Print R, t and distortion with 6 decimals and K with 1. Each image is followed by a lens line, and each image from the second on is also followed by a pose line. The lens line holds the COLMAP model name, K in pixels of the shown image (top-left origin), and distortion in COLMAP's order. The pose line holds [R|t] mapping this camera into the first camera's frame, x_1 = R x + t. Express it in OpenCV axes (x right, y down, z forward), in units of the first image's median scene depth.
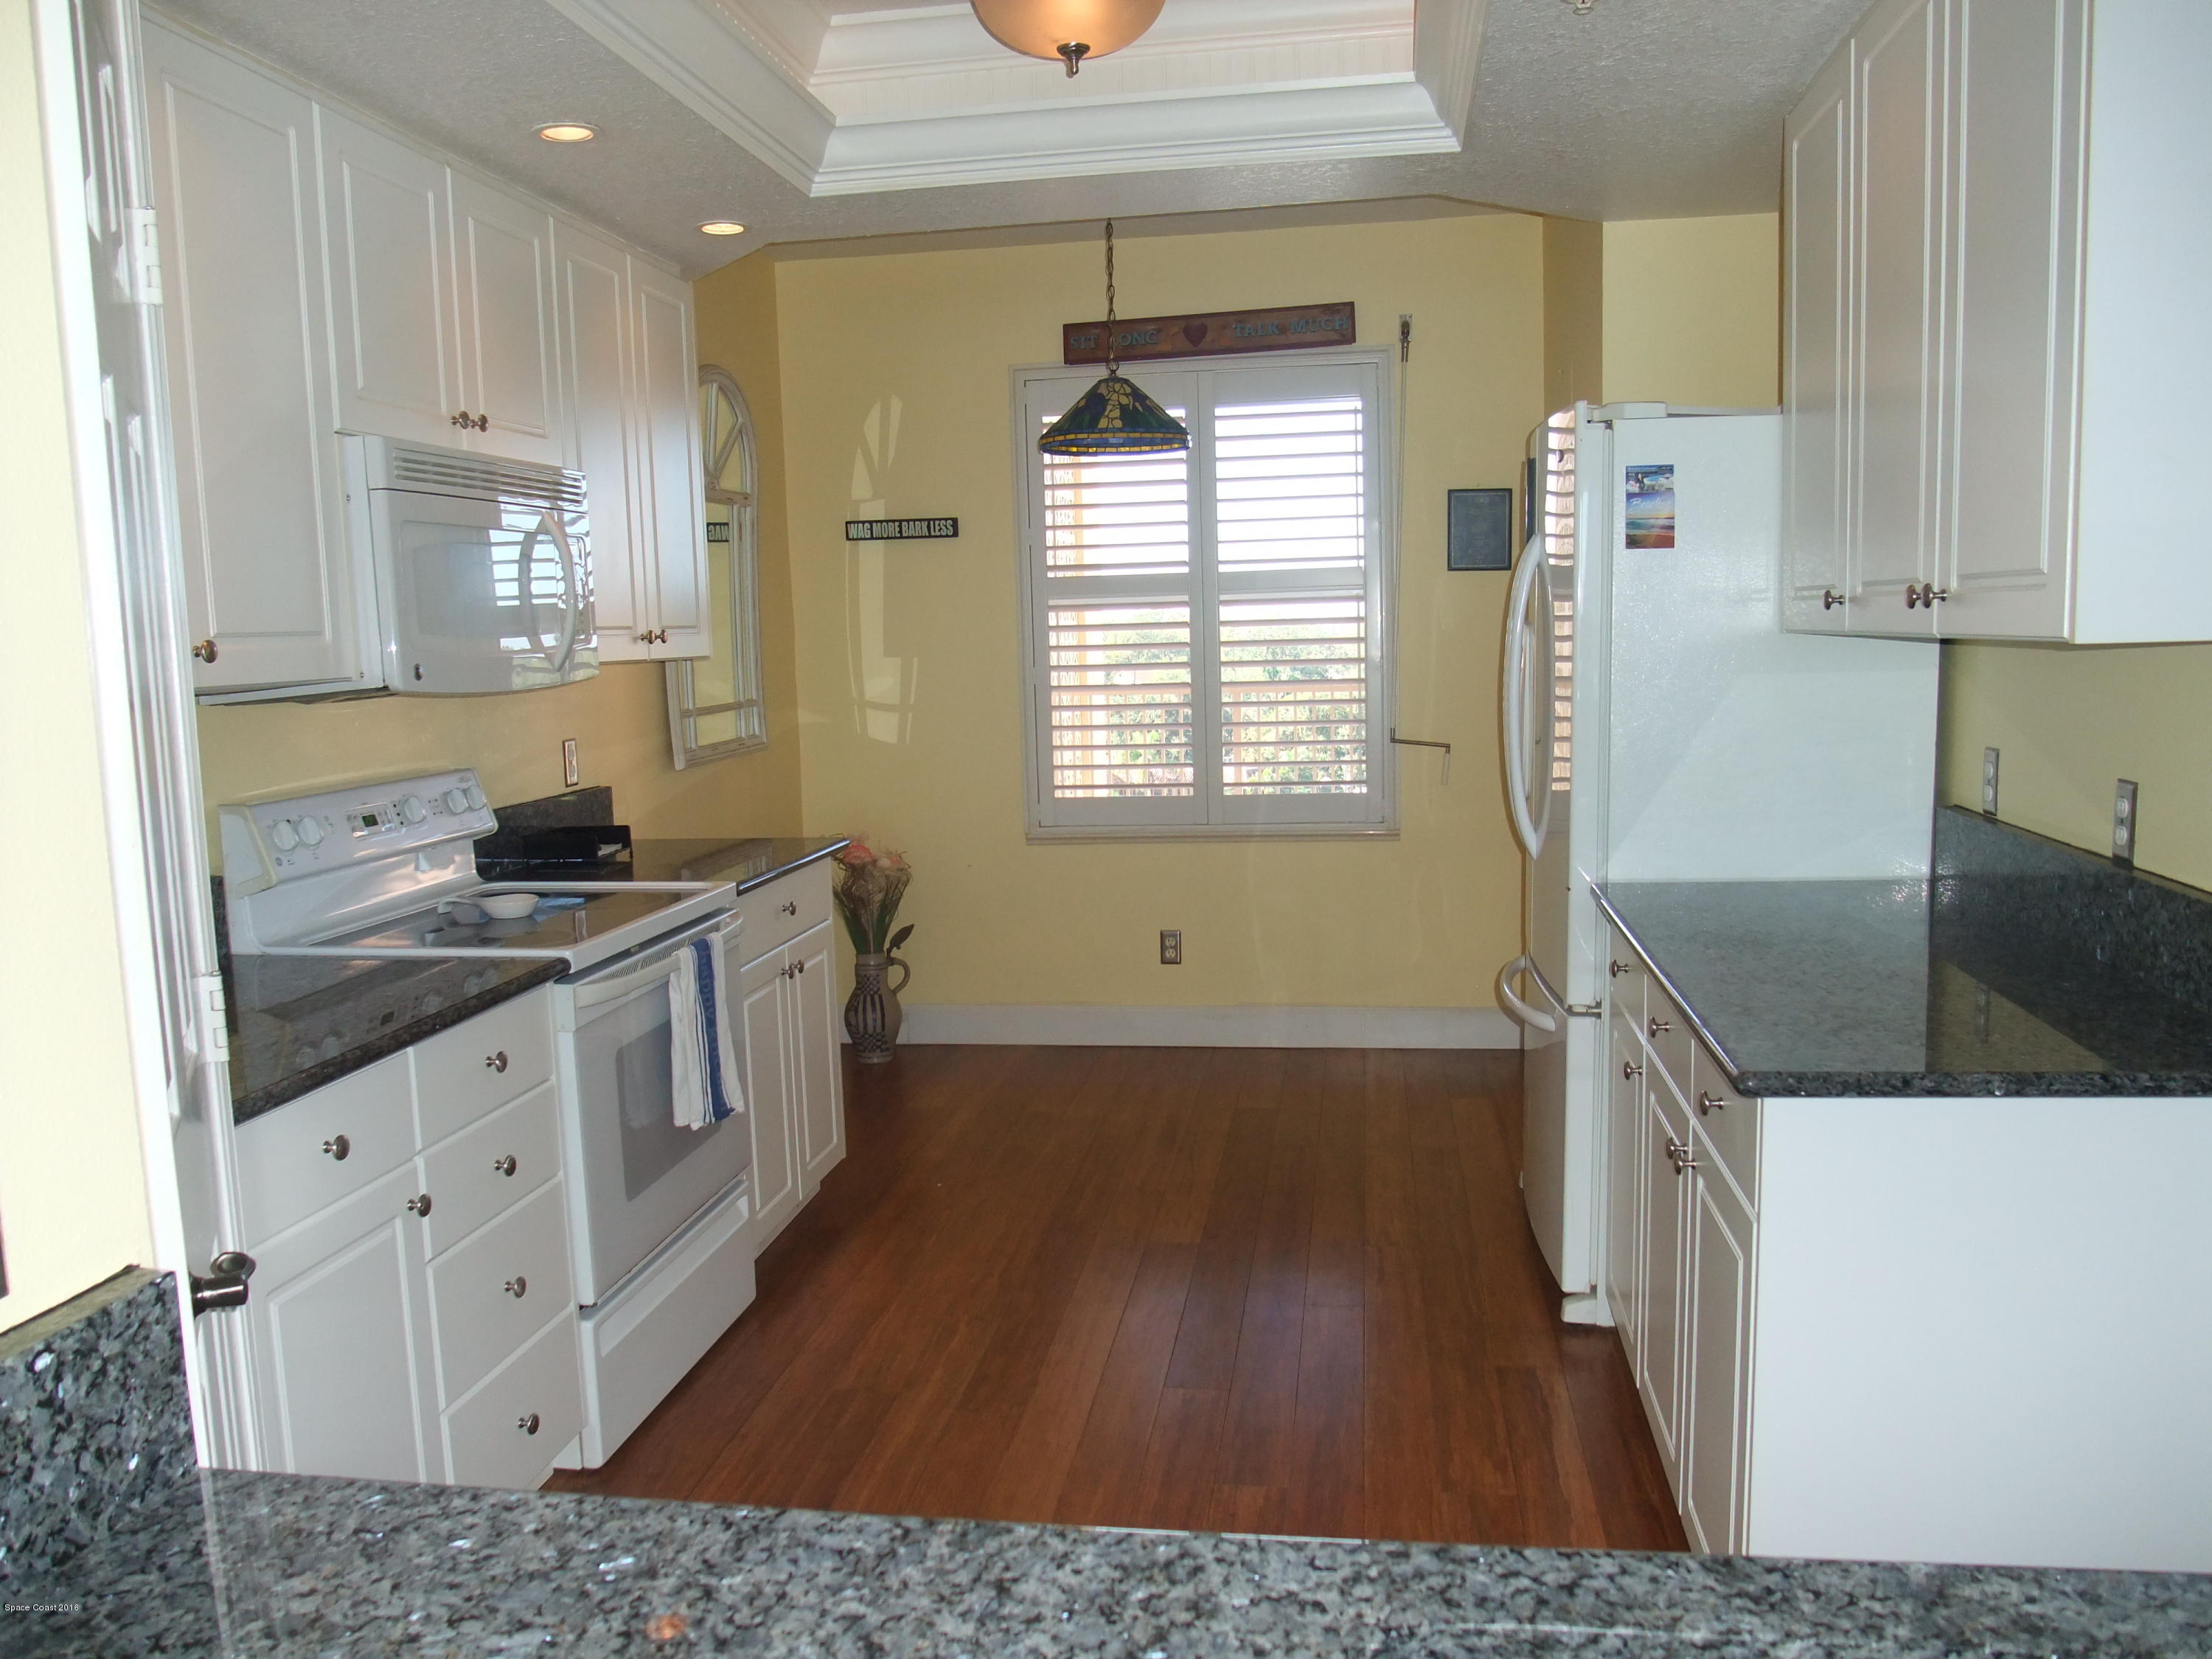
lens RADIAL K [[1706.9, 0, 1107.4], [0, 1706.9, 832.9], [0, 0, 1]] dist [-0.083382, 0.058759]
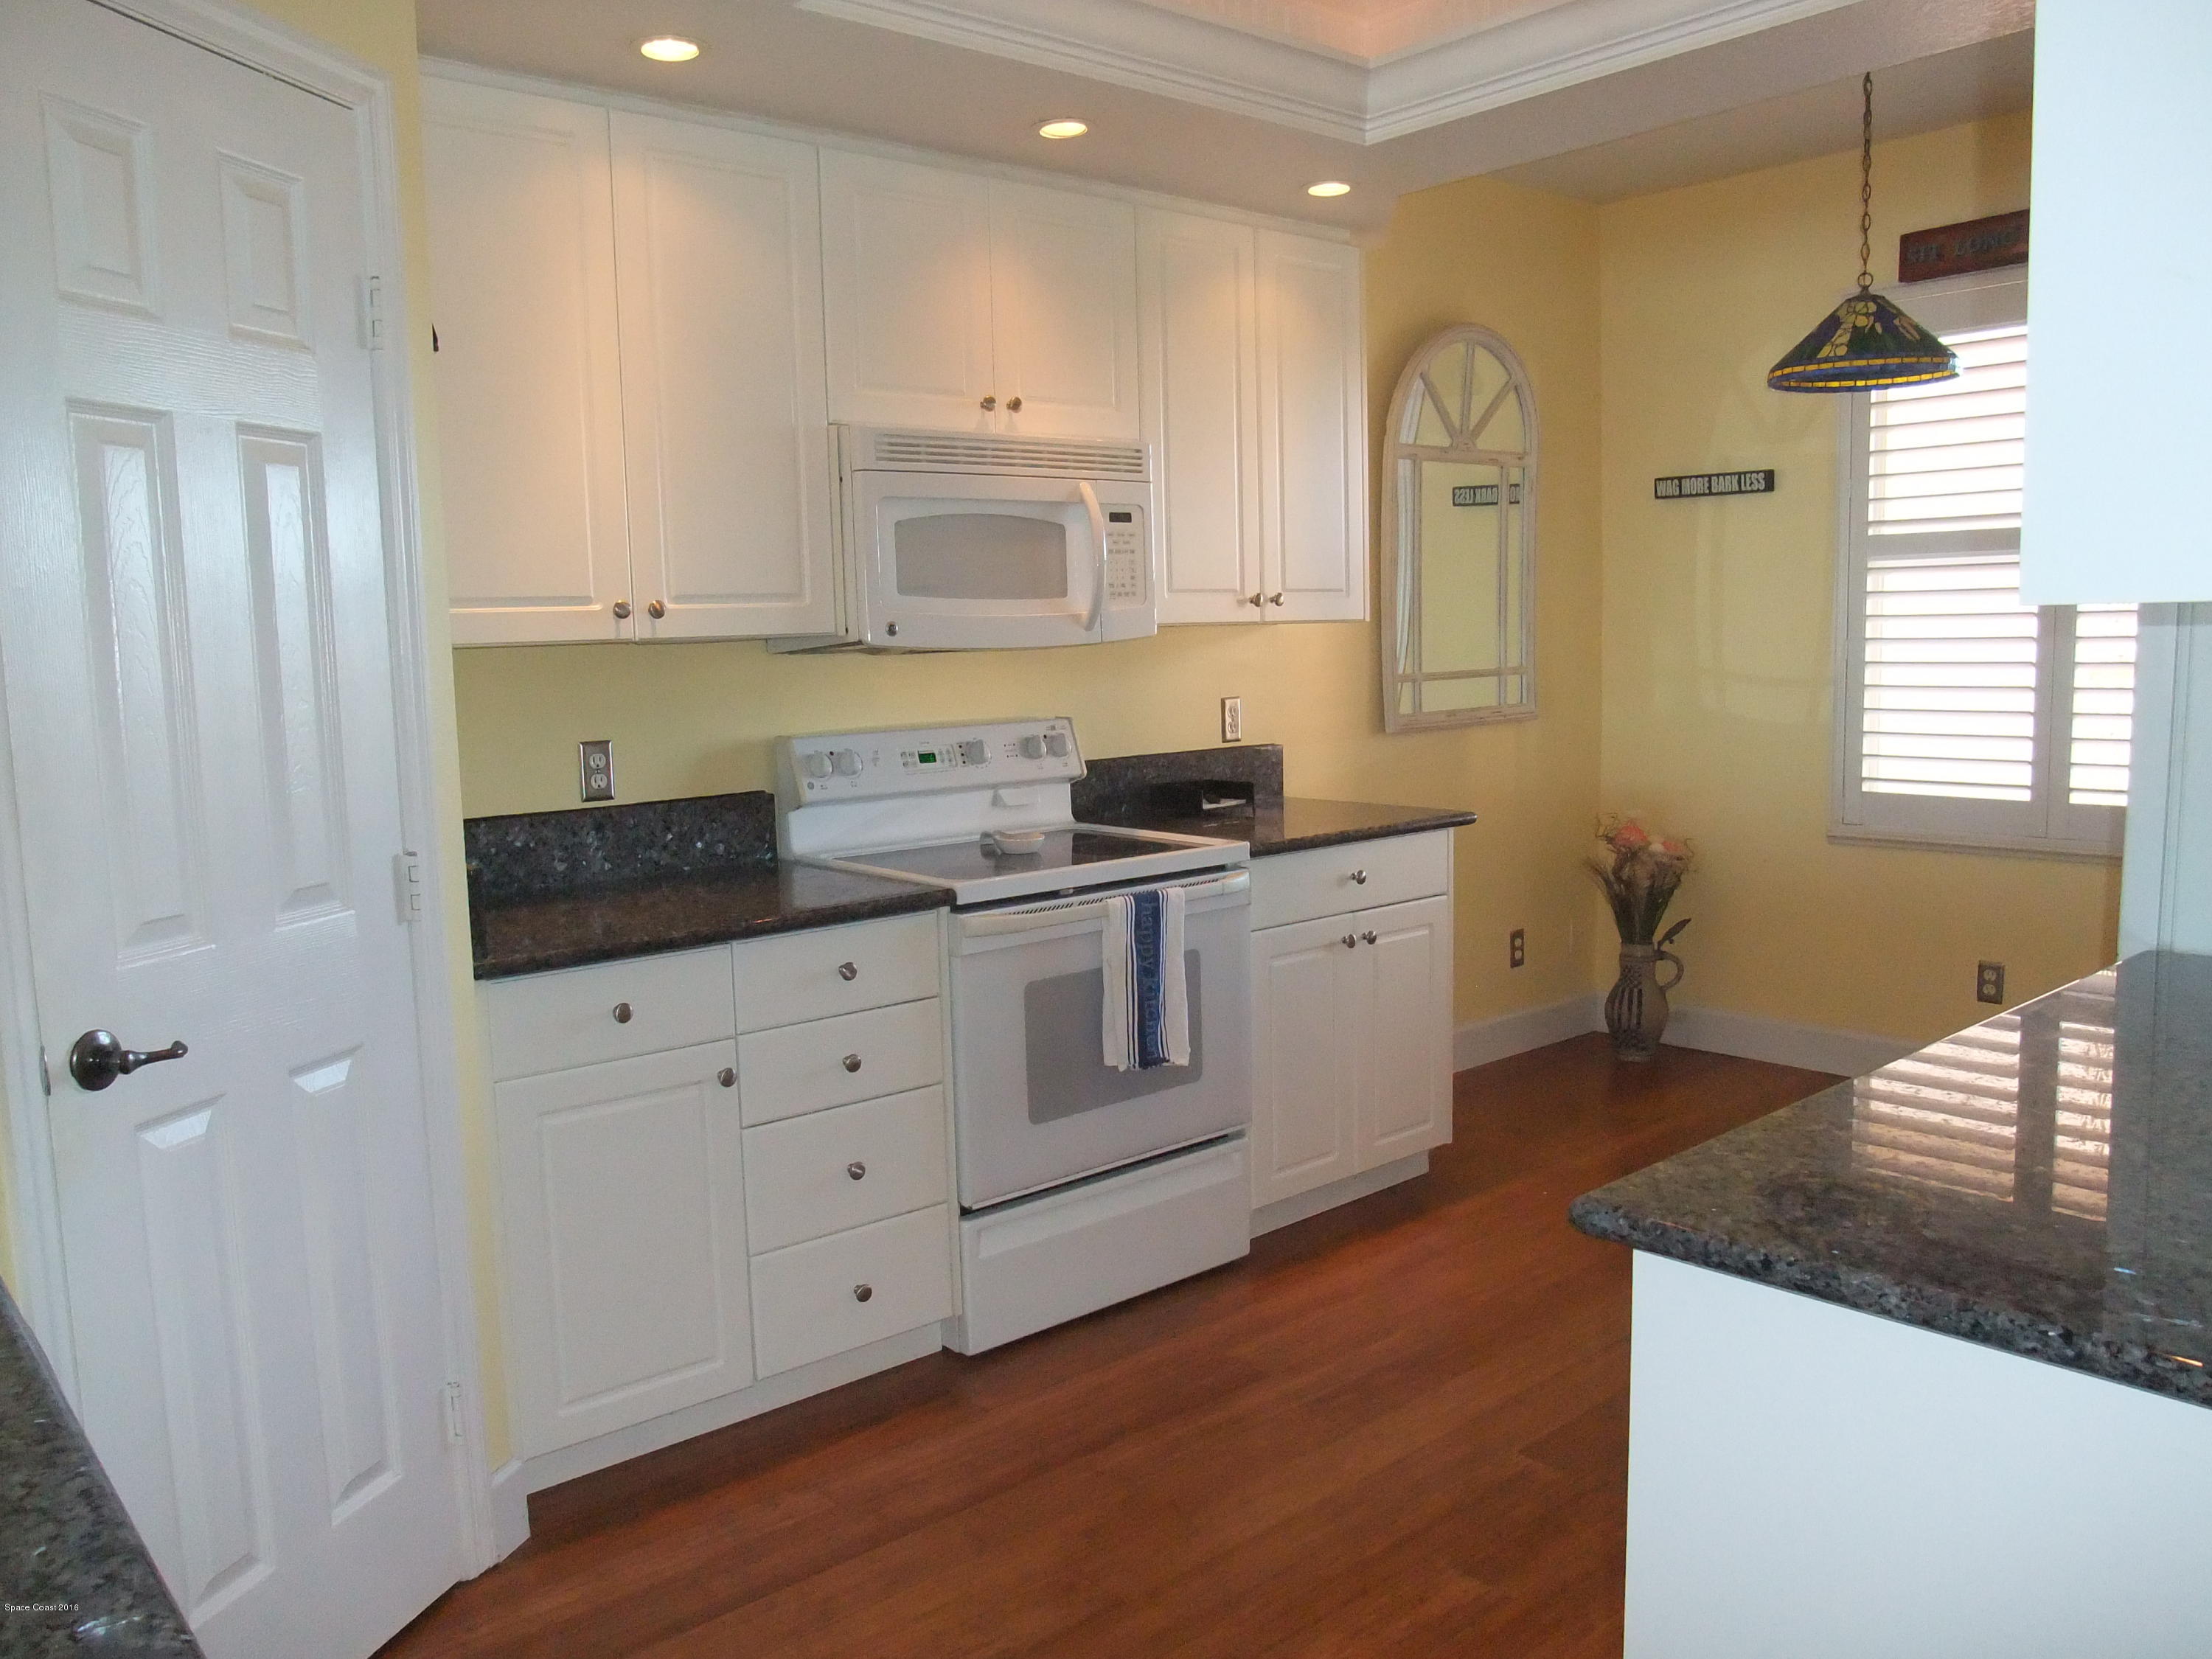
lens RADIAL K [[1706.9, 0, 1106.5], [0, 1706.9, 837.7], [0, 0, 1]] dist [-0.083382, 0.058759]
pose [[0.758395, 0.088970, -0.645694, 0.248801], [-0.074514, 0.995980, 0.049717, -0.012077], [0.647522, 0.010408, 0.761976, 0.114181]]
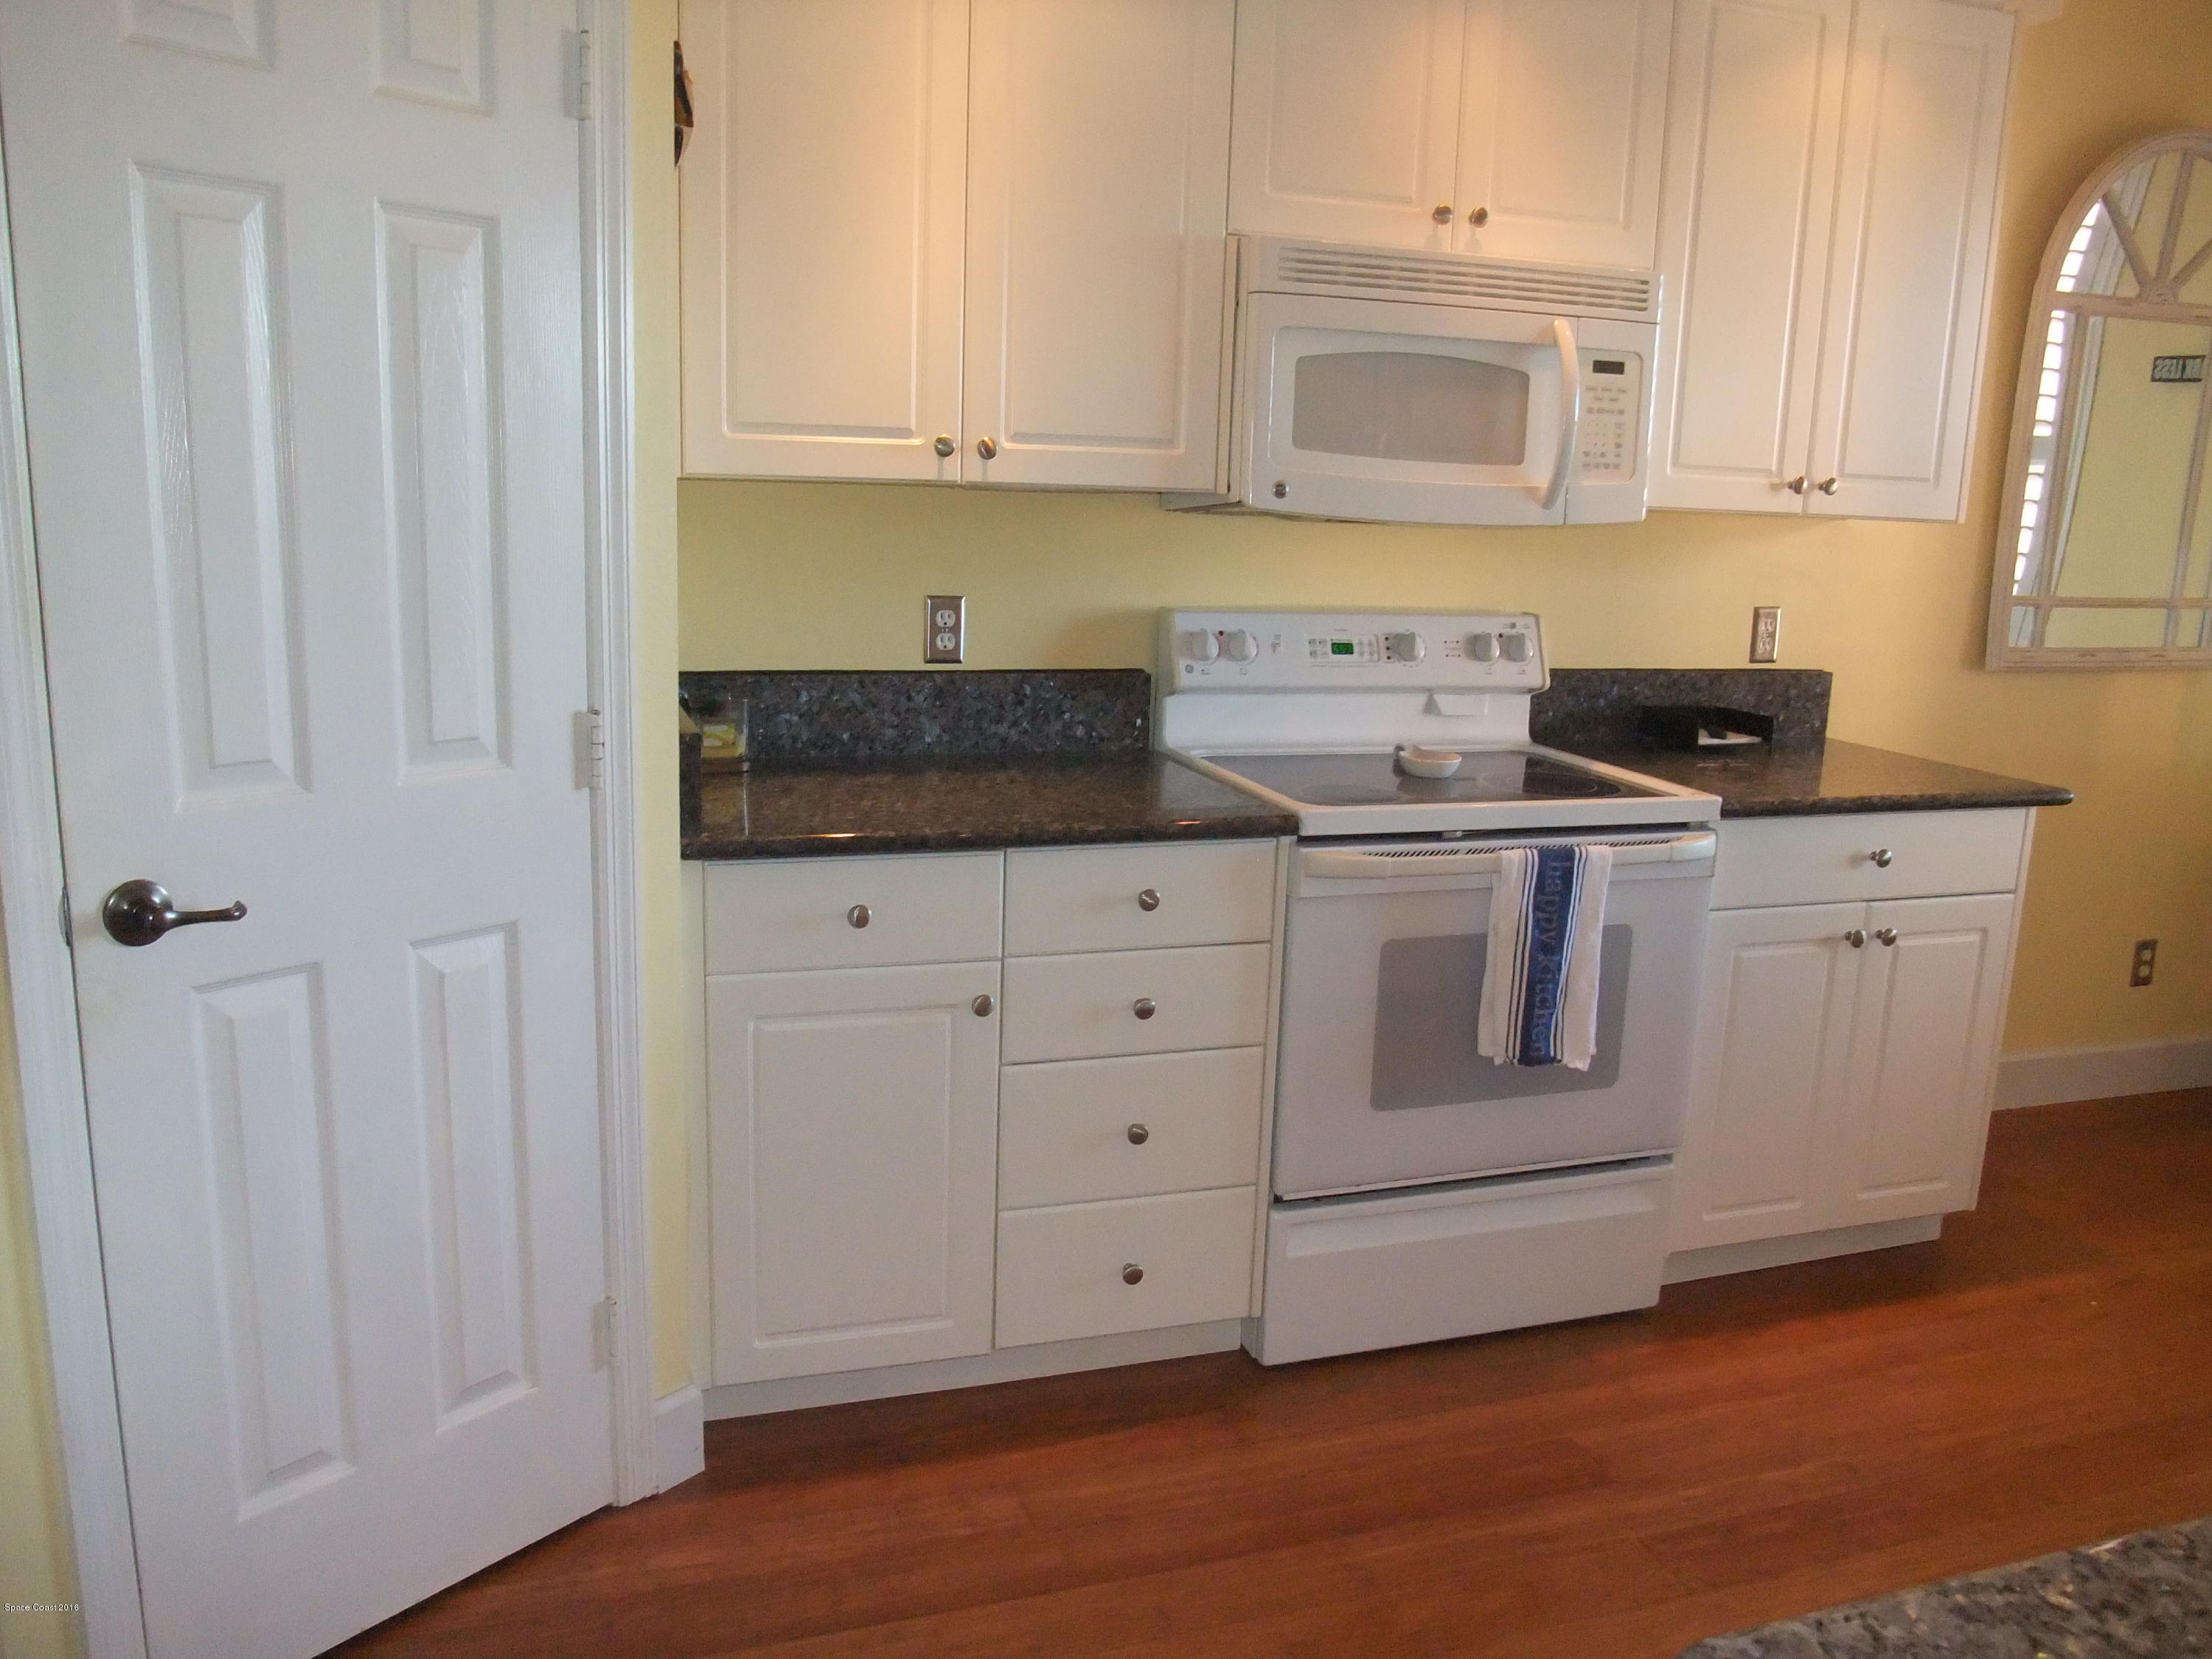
lens RADIAL K [[1706.9, 0, 1111.3], [0, 1706.9, 832.4], [0, 0, 1]] dist [-0.083382, 0.058759]
pose [[0.455528, 0.221017, -0.862349, 0.220274], [-0.153678, 0.973671, 0.168369, -0.029194], [0.876856, 0.055827, 0.477500, 0.254474]]
